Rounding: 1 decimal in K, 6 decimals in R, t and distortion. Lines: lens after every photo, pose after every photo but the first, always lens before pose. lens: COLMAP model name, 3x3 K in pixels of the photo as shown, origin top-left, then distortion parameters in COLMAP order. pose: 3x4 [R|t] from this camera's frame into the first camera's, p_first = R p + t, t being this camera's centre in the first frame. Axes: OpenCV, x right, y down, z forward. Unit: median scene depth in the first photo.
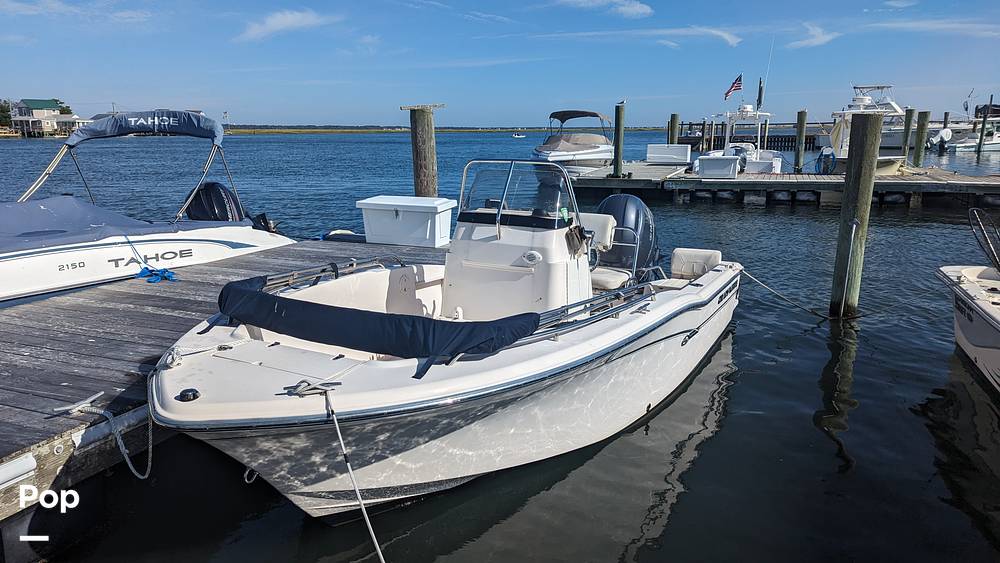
lens RADIAL K [[712.5, 0, 498.5], [0, 712.5, 215.8], [0, 0, 1]] dist [0.073155, -0.066794]
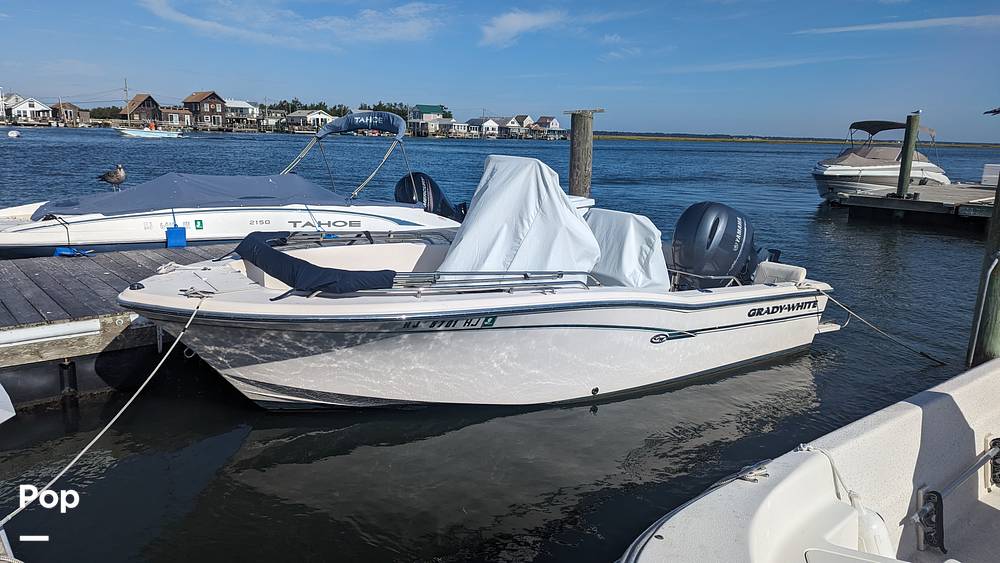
lens RADIAL K [[712.5, 0, 498.5], [0, 712.5, 215.8], [0, 0, 1]] dist [0.073155, -0.066794]
pose [[0.896201, 0.079403, -0.436485, 0.260374], [-0.084313, 0.996406, 0.008148, 0.005244], [0.435563, 0.029499, 0.899675, -0.013900]]
